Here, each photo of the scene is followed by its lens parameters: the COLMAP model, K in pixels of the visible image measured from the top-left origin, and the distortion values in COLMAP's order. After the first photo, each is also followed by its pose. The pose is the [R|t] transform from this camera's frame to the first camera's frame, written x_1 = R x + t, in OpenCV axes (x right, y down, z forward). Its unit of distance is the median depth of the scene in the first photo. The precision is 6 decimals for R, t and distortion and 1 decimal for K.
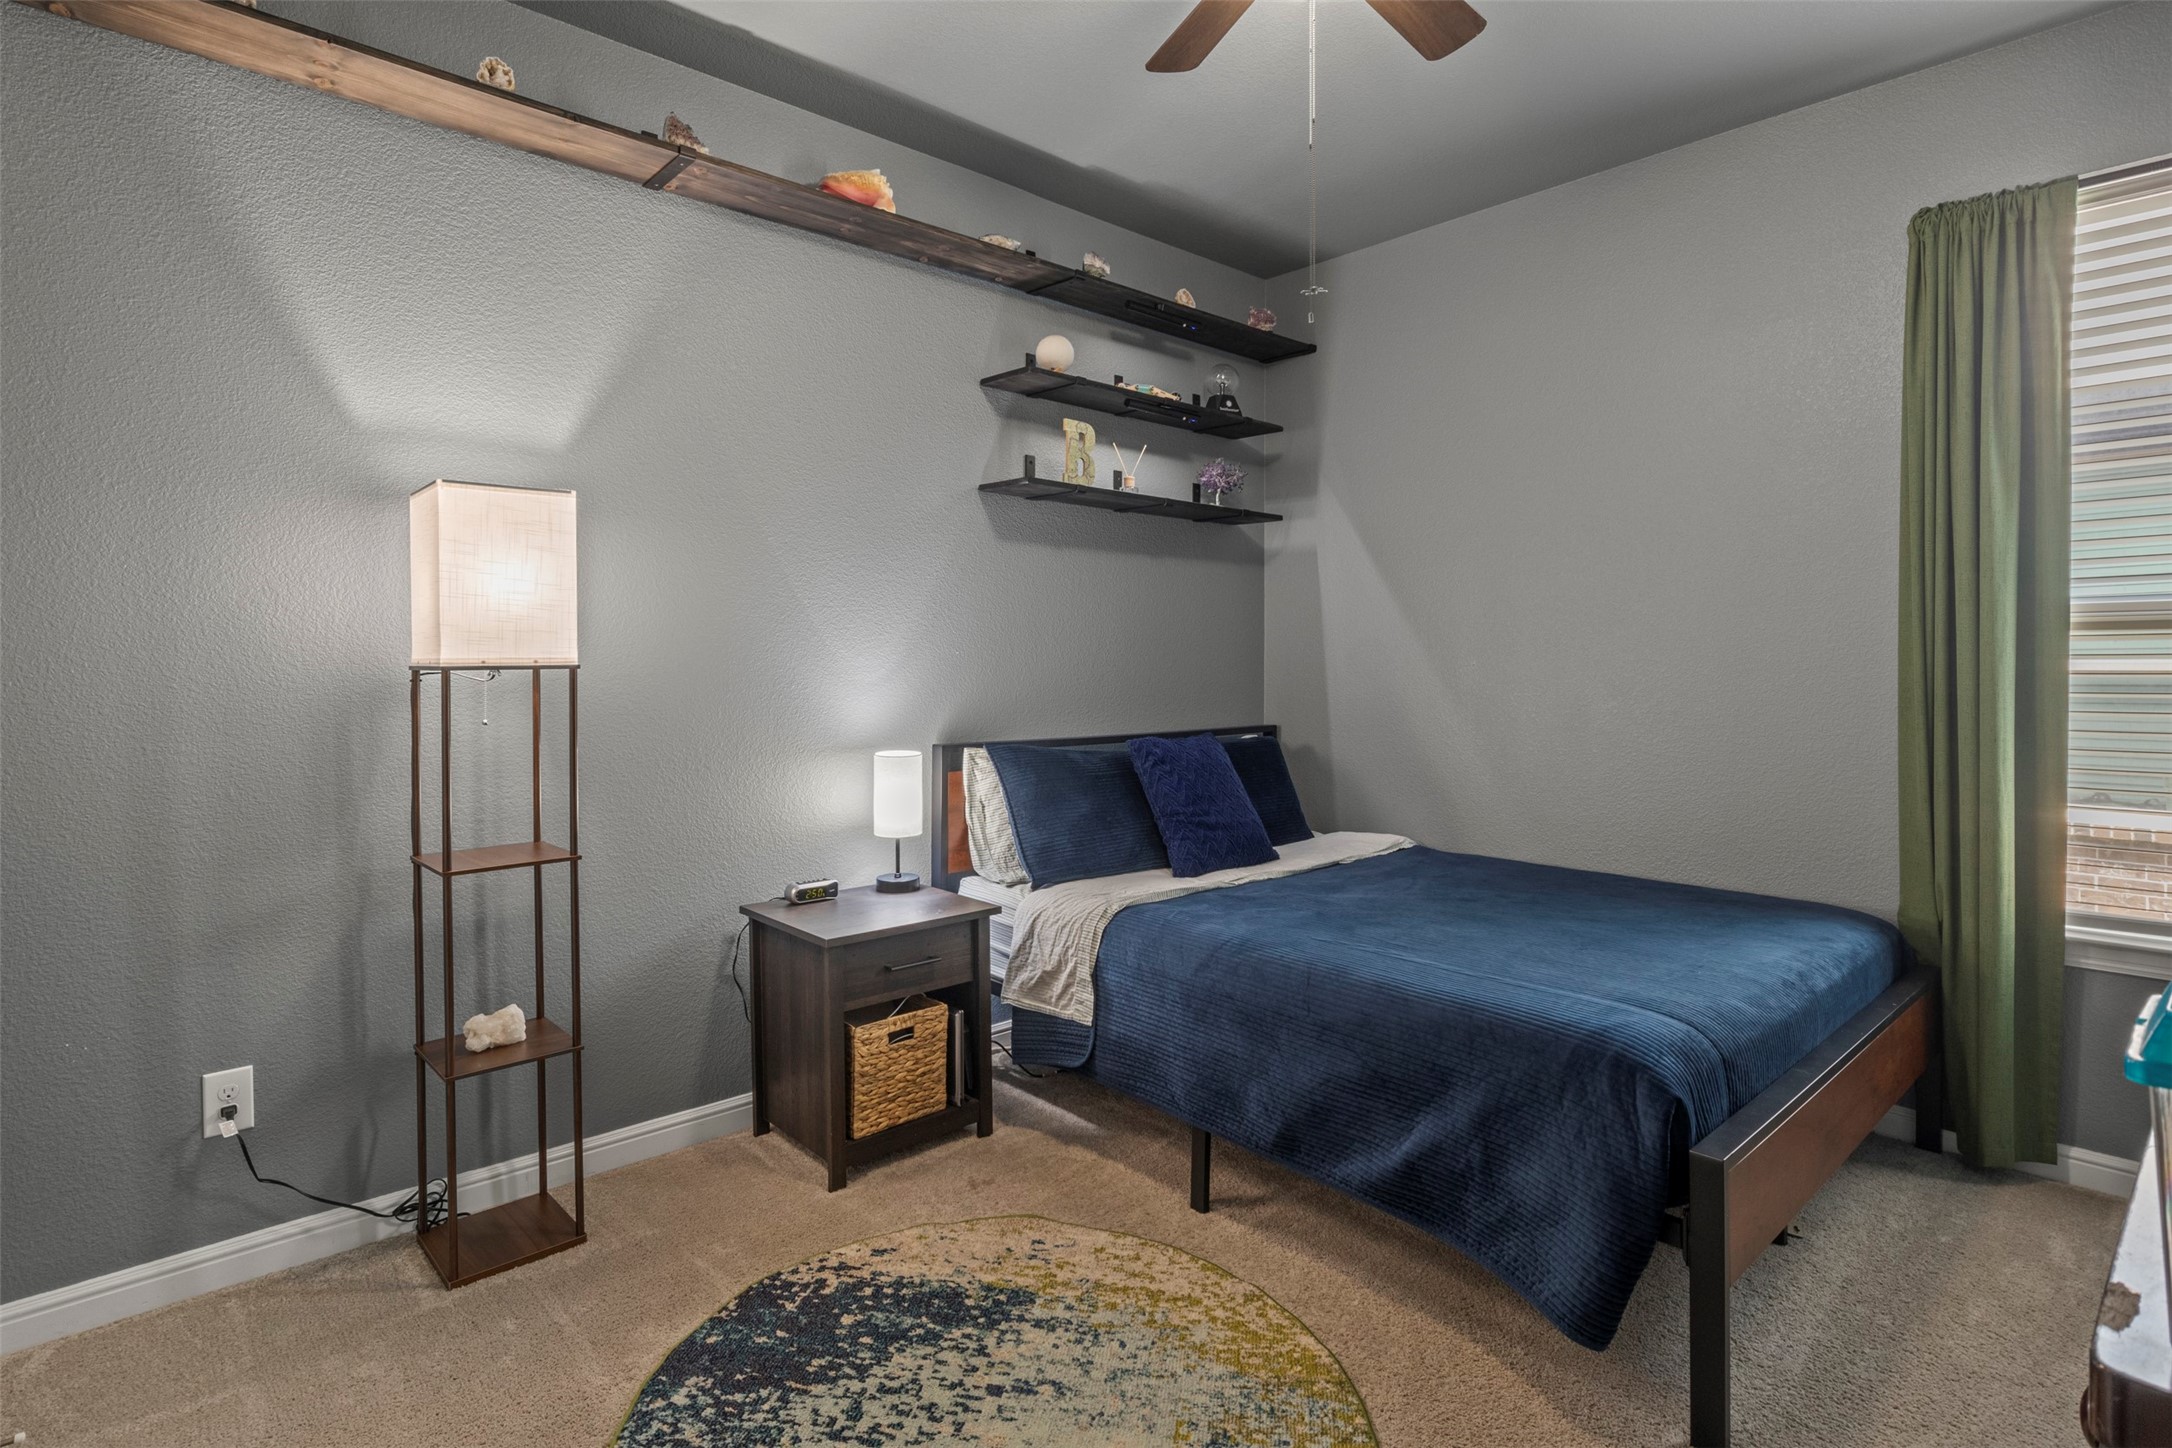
lens RADIAL K [[1096.4, 0, 1082.1], [0, 1096.4, 685.8], [0, 0, 1]] dist [-0.002363, 0.000159]
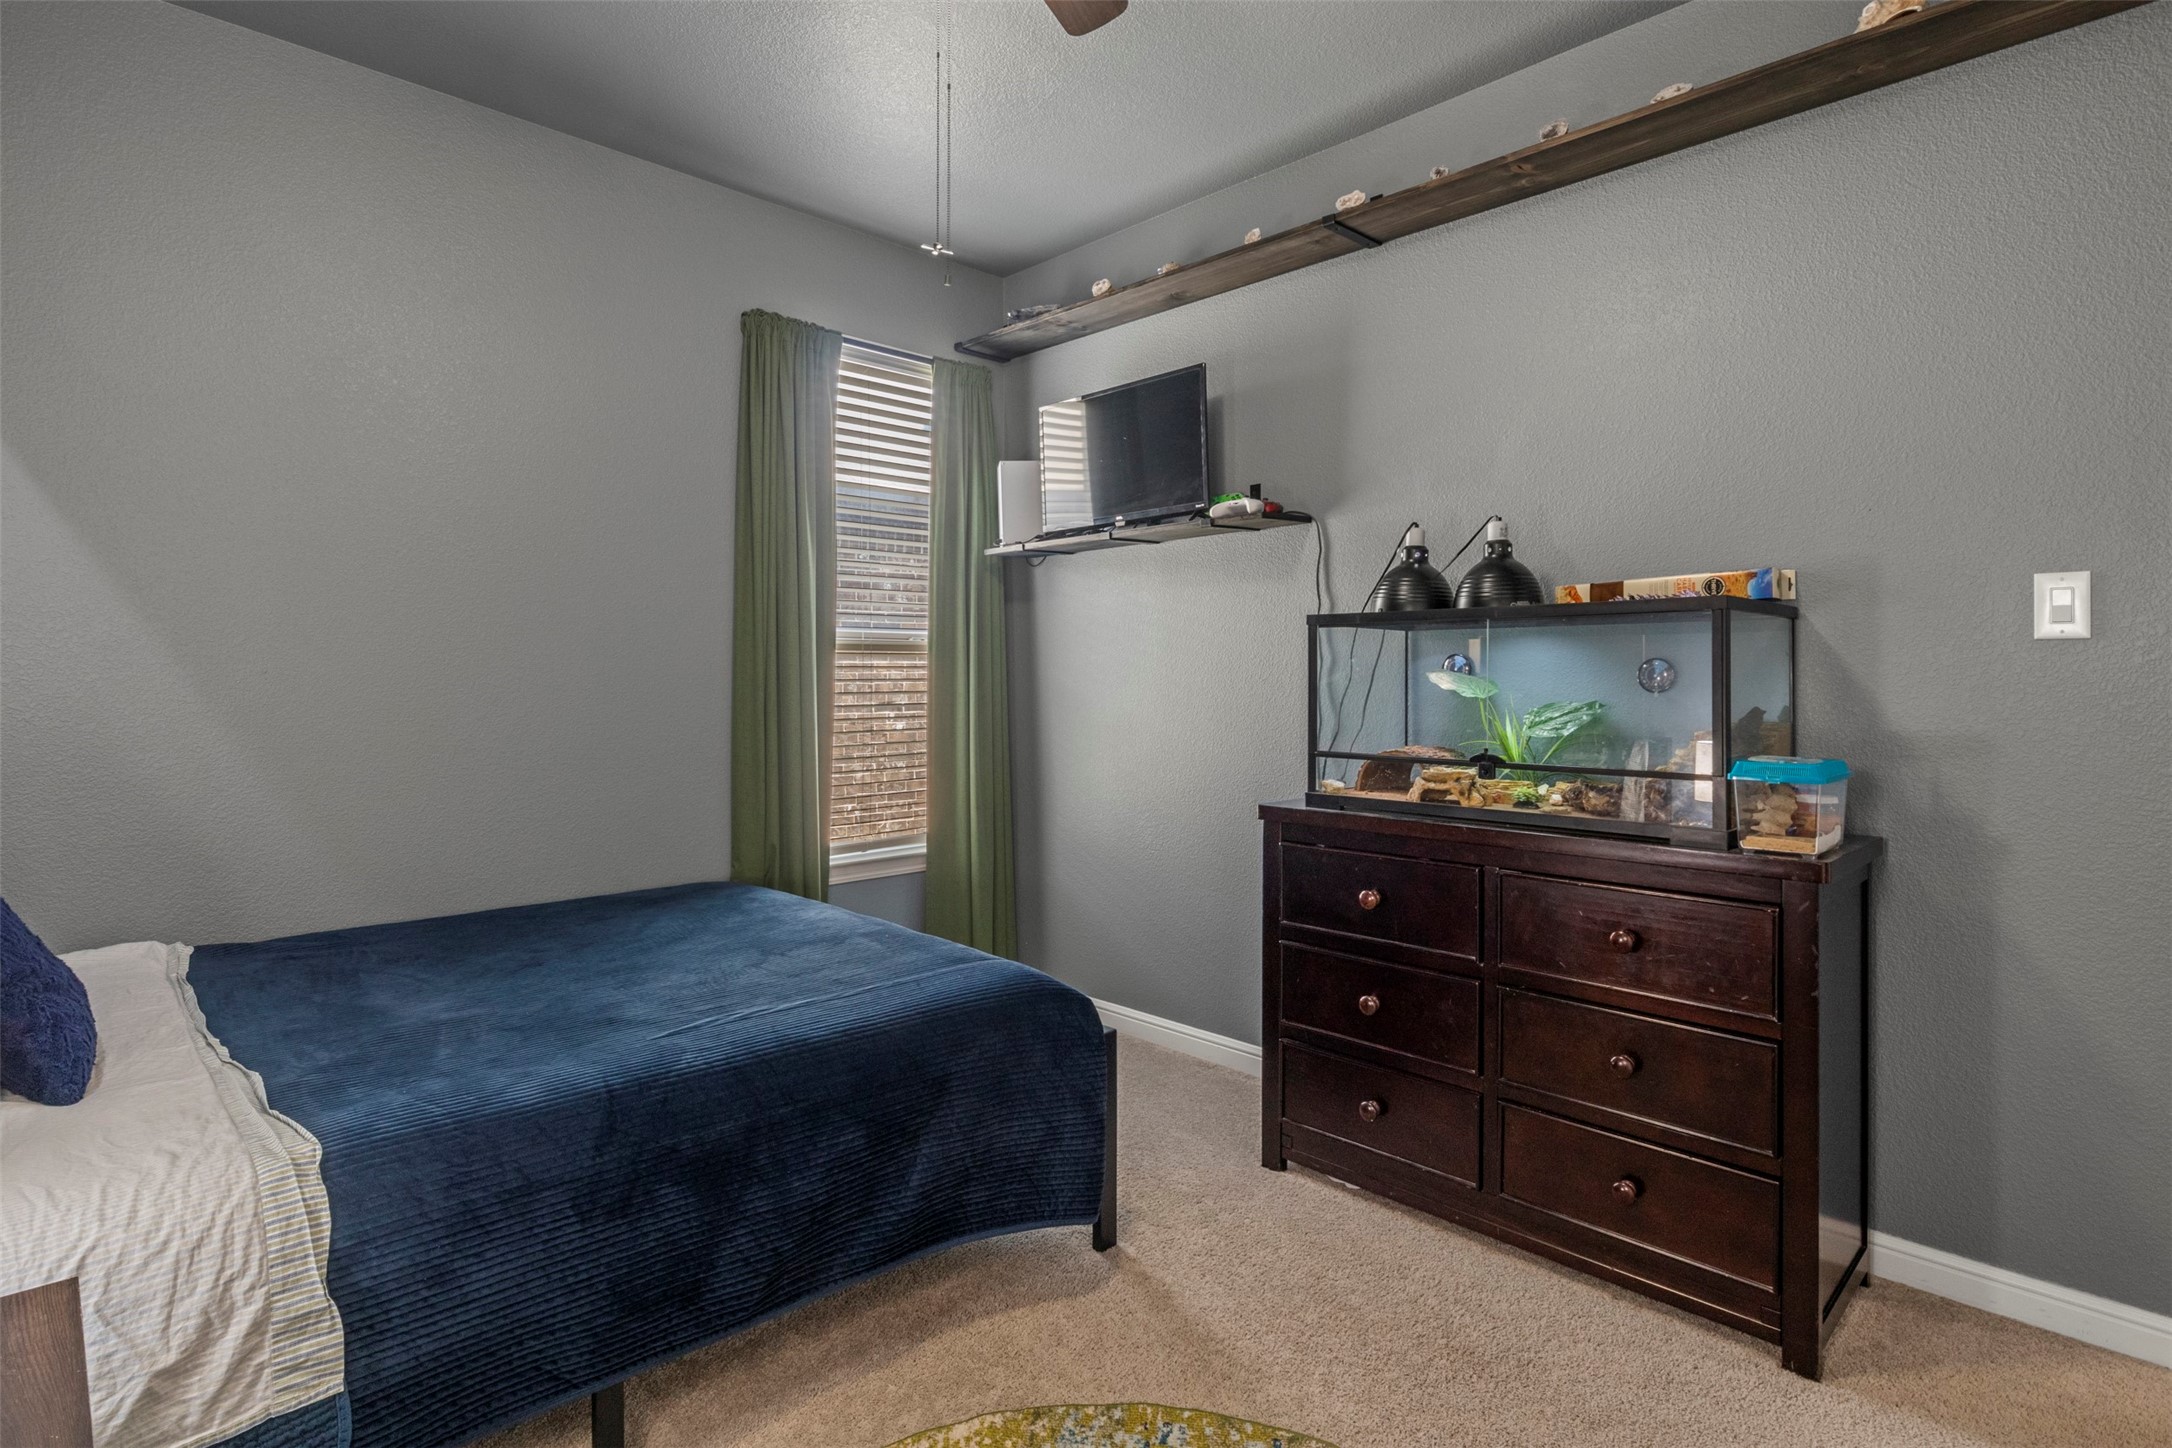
lens RADIAL K [[1096.4, 0, 1082.1], [0, 1096.4, 685.8], [0, 0, 1]] dist [-0.002363, 0.000159]
pose [[-0.027676, -0.010548, 0.999561, -0.497461], [0.016120, 0.999810, 0.010997, -0.012817], [-0.999487, 0.016417, -0.027501, 0.666694]]
